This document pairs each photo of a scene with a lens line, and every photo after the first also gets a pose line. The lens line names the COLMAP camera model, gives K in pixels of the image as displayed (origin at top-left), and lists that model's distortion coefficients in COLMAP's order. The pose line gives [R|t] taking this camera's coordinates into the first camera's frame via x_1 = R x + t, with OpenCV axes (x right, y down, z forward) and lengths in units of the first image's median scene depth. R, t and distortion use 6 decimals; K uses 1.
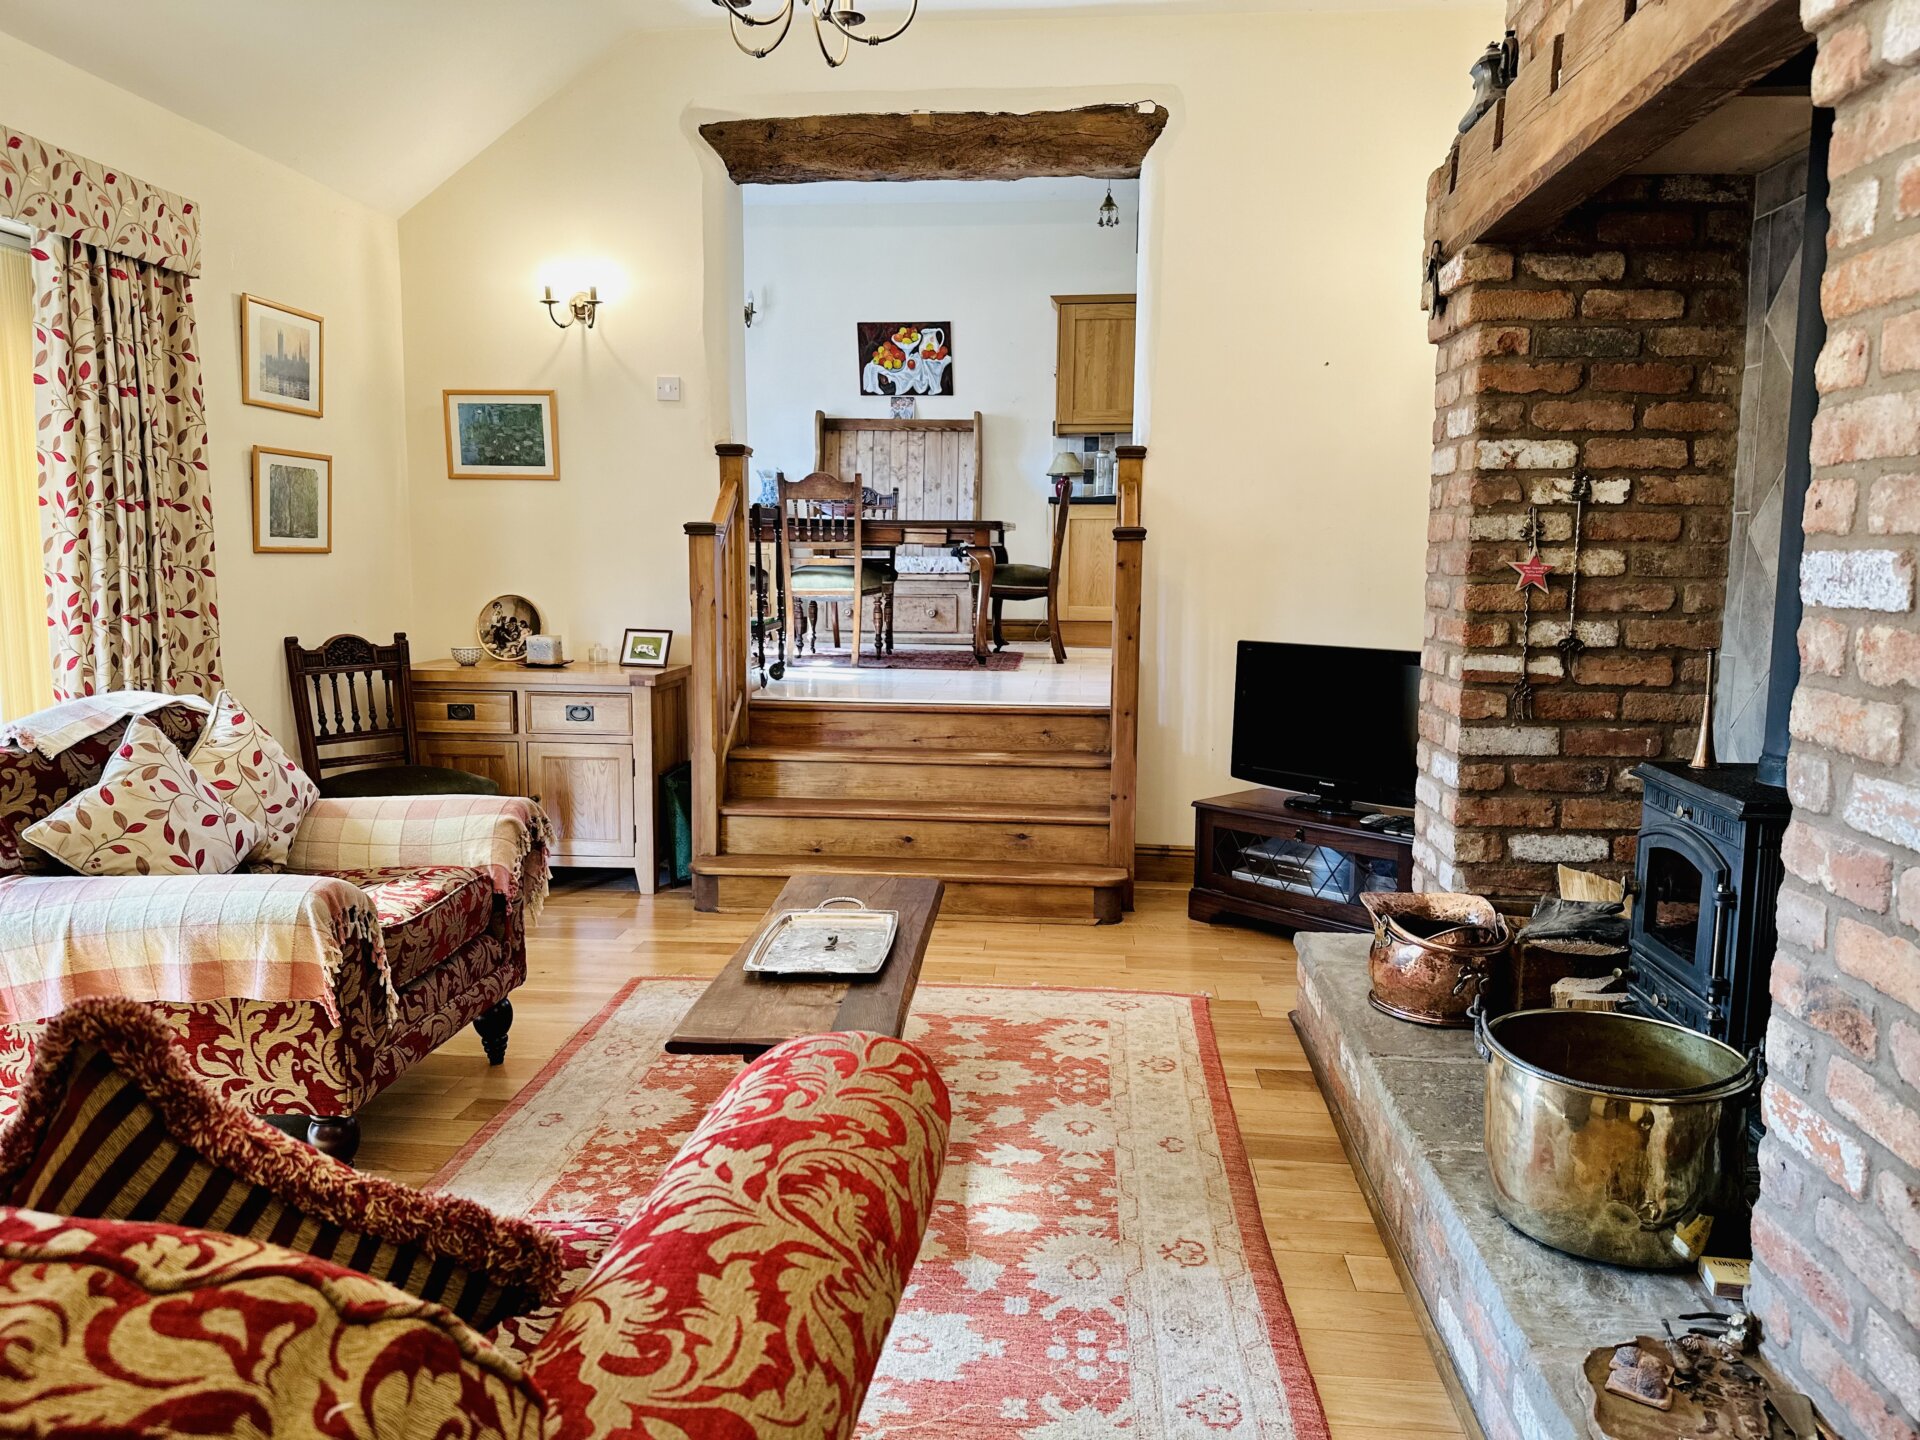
lens RADIAL K [[1338.5, 0, 963.9], [0, 1338.5, 734.4], [0, 0, 1]] dist [0.081949, -0.099825]
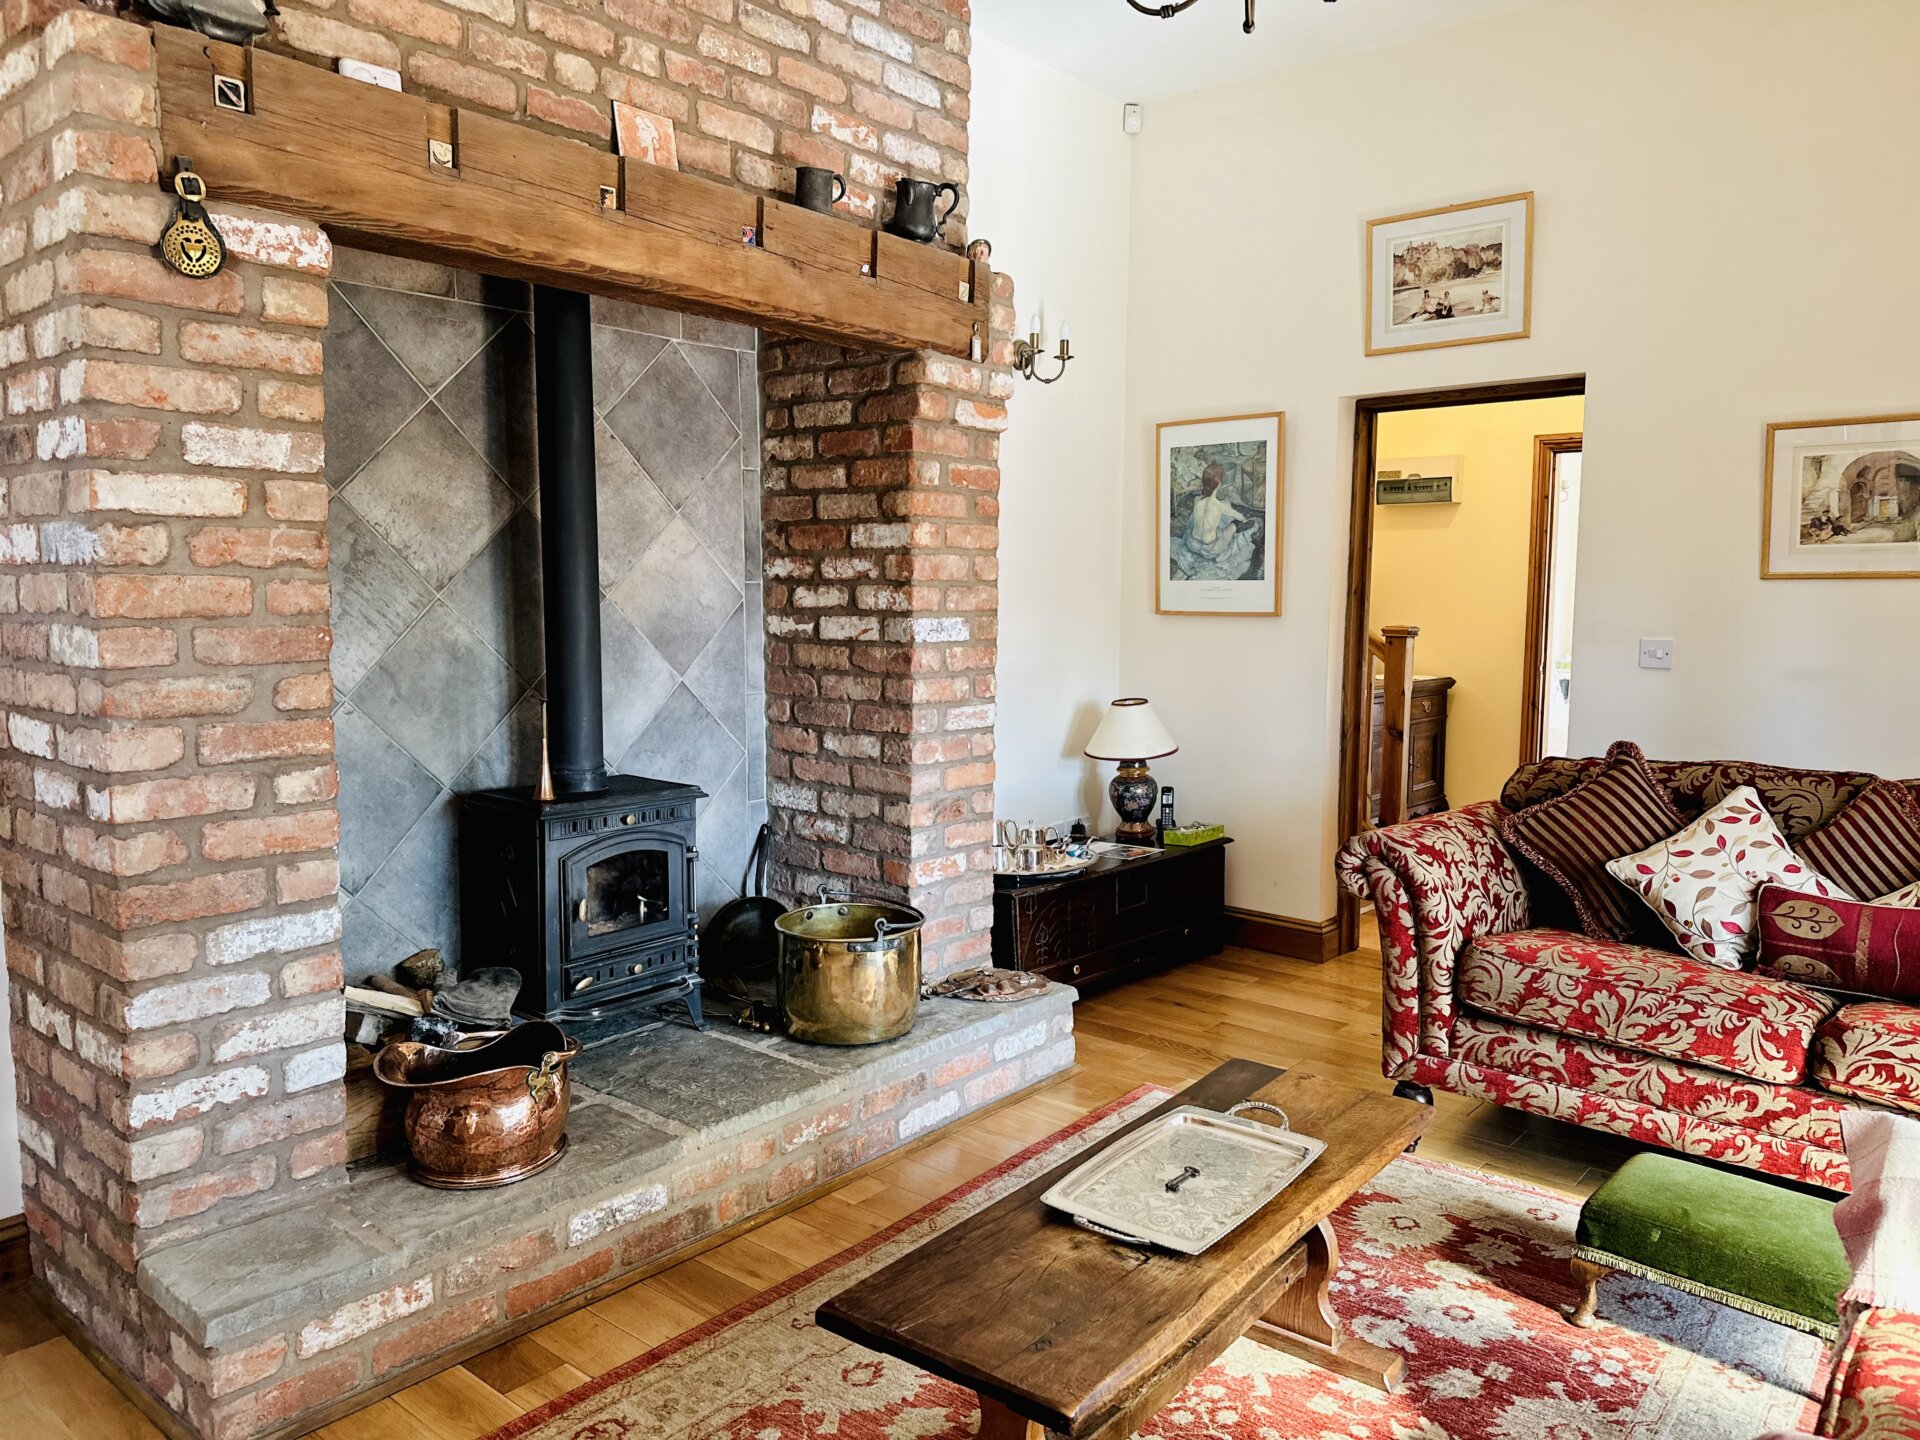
lens RADIAL K [[1338.5, 0, 976.1], [0, 1338.5, 720.1], [0, 0, 1]] dist [0.081949, -0.099825]
pose [[-0.821569, -0.068090, 0.566028, -0.230324], [0.065216, 0.975100, 0.211958, -0.142217], [-0.566366, 0.211052, -0.796672, 0.901105]]
